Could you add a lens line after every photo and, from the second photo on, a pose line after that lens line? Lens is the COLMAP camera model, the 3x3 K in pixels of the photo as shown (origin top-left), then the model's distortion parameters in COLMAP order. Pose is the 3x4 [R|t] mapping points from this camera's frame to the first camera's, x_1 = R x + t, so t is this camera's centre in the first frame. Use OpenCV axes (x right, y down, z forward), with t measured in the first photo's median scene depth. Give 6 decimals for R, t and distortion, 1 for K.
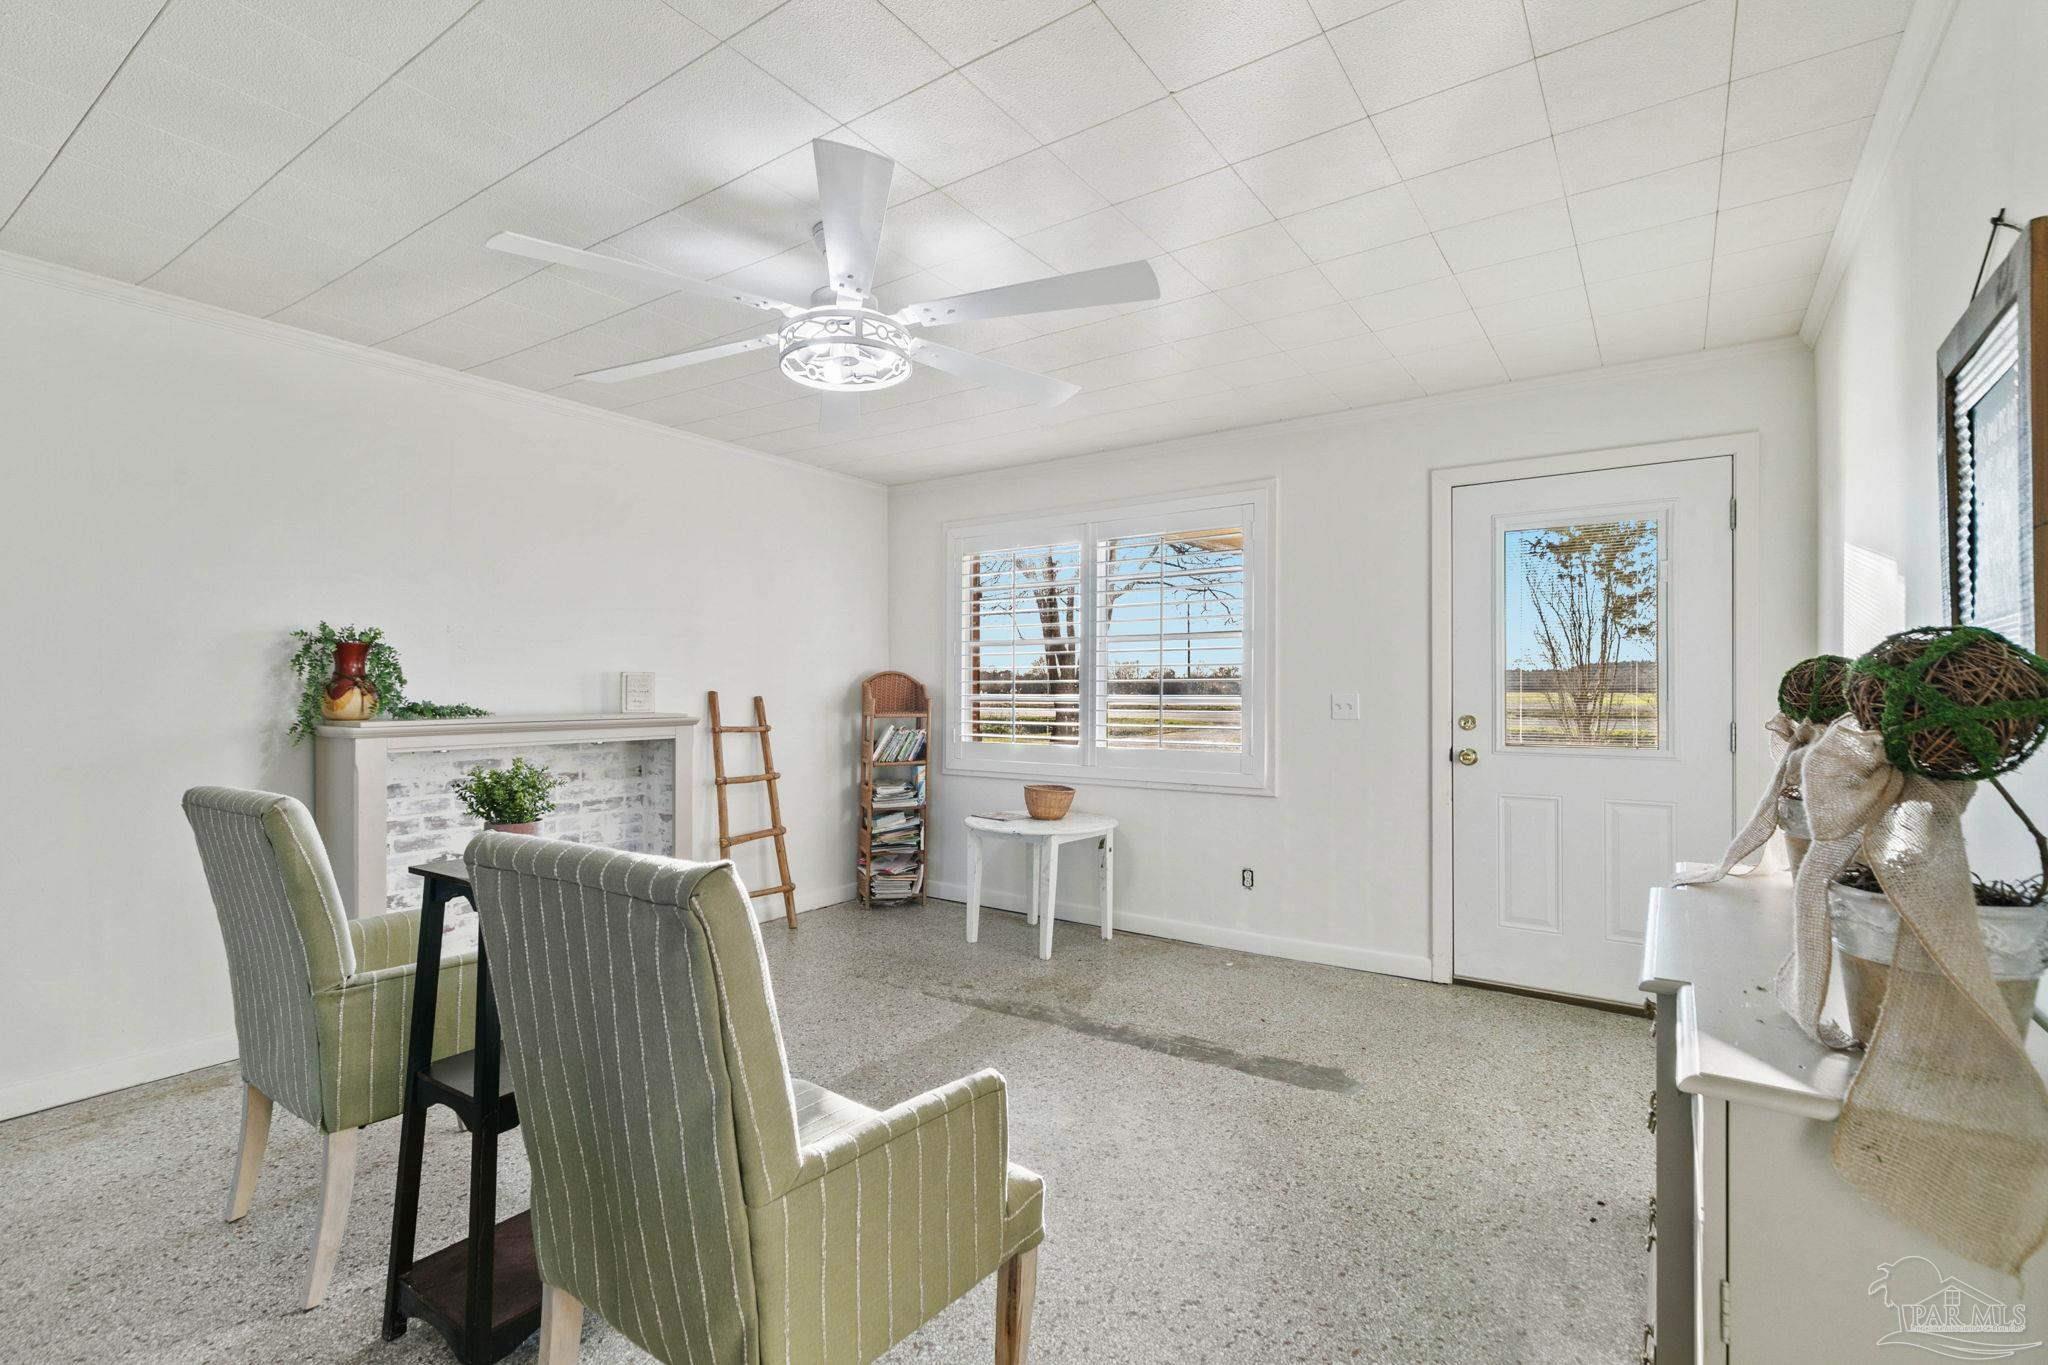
lens RADIAL K [[928.8, 0, 1050.2], [0, 928.8, 685.4], [0, 0, 1]] dist [0.014631, -0.000028]
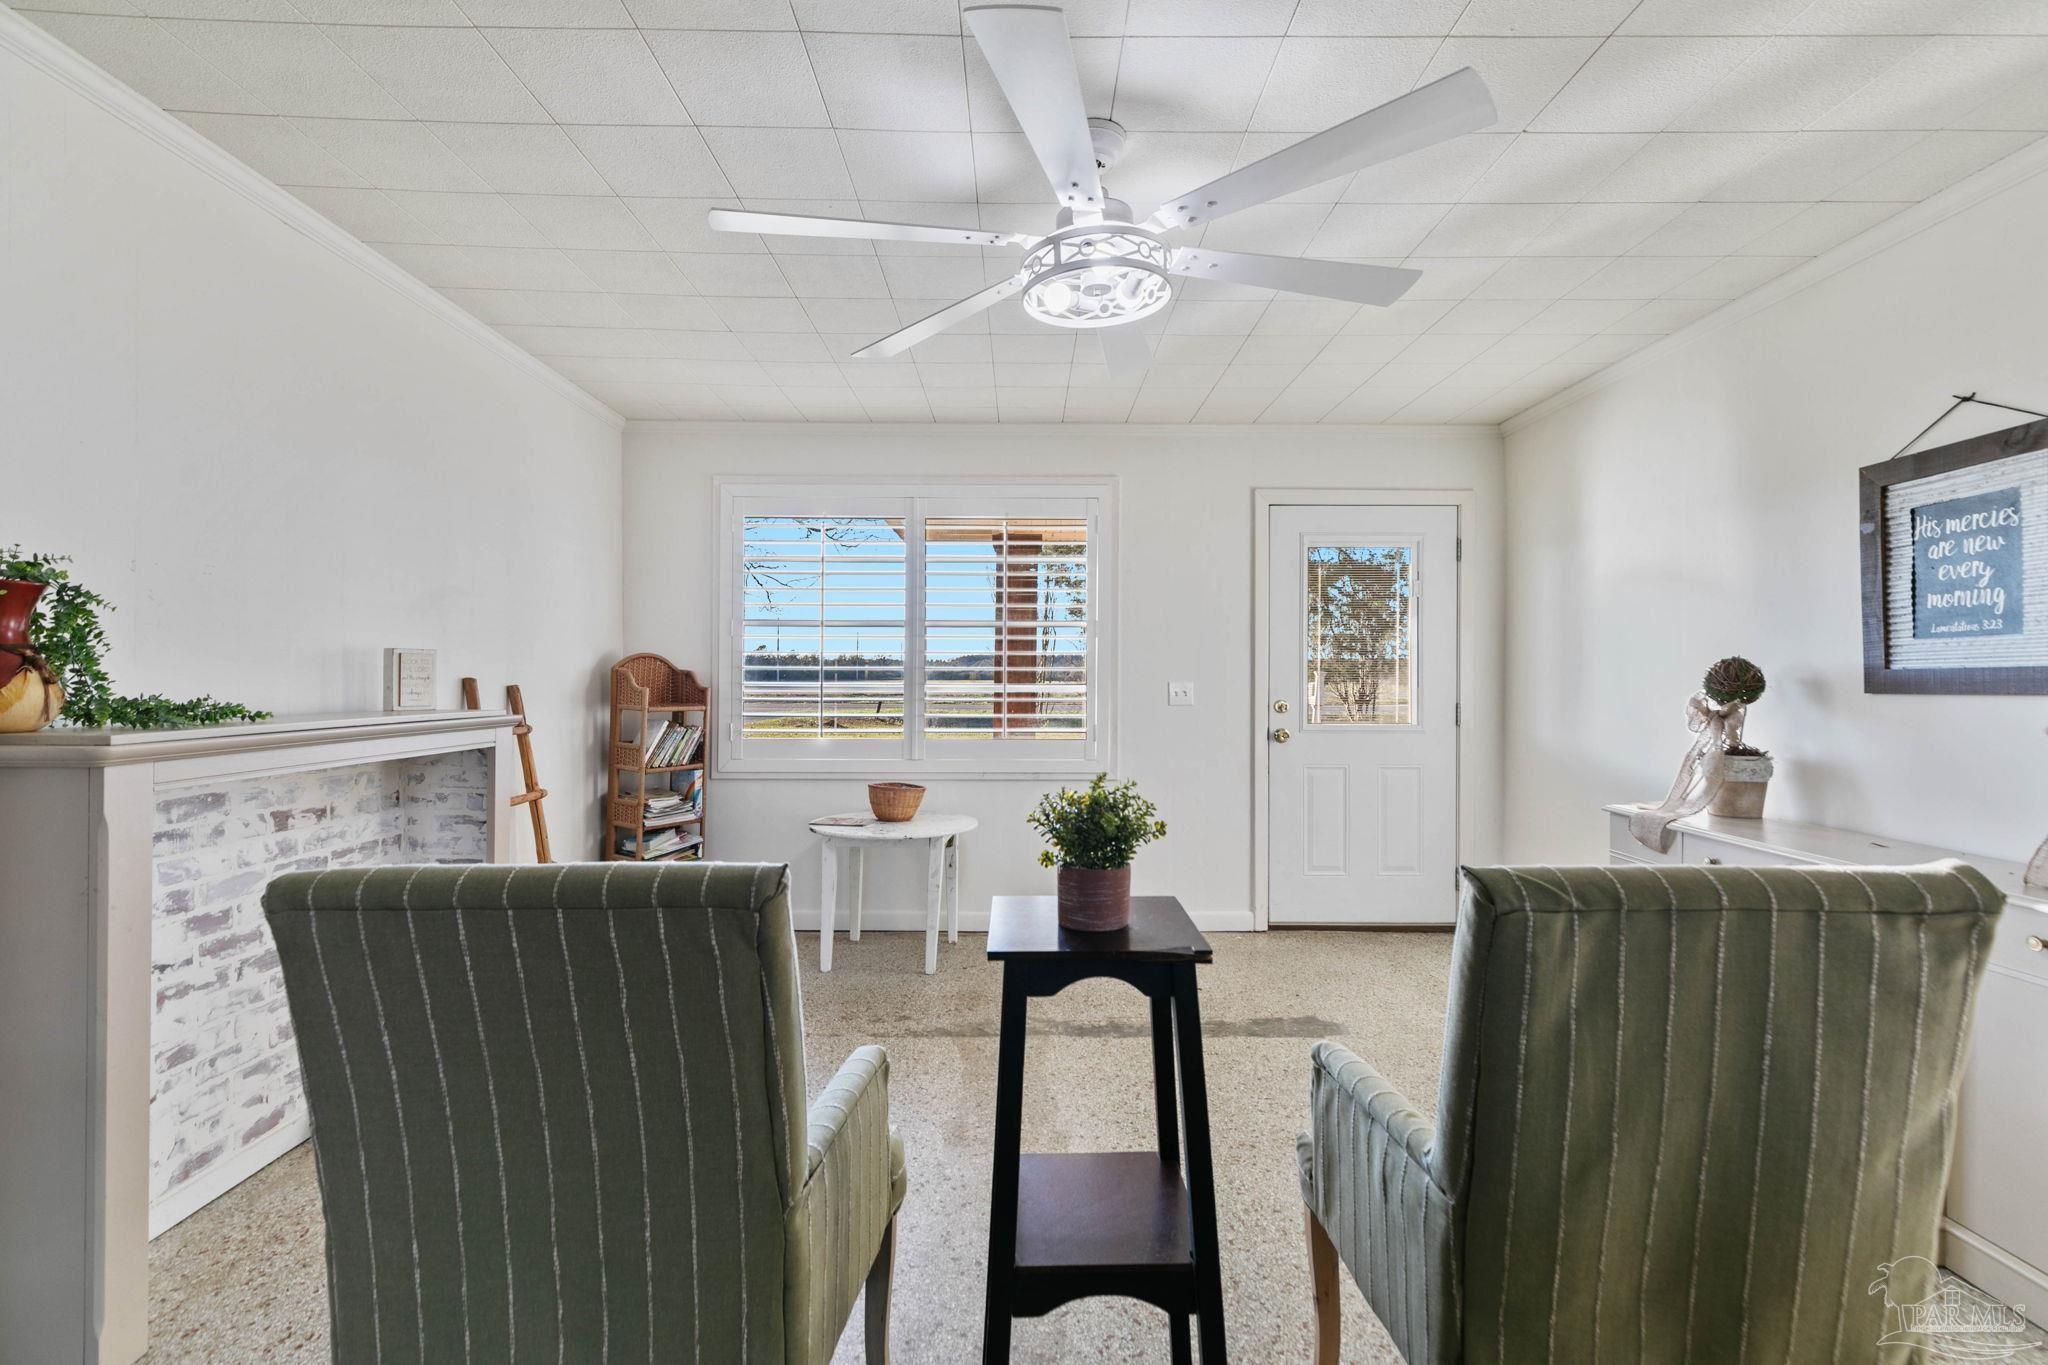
lens RADIAL K [[928.8, 0, 1026.0], [0, 928.8, 675.6], [0, 0, 1]] dist [0.014631, -0.000028]
pose [[0.822949, 0.004273, 0.568099, -0.479461], [-0.005758, 0.999983, 0.000820, 0.001494], [-0.568086, -0.003946, 0.822960, 0.212788]]
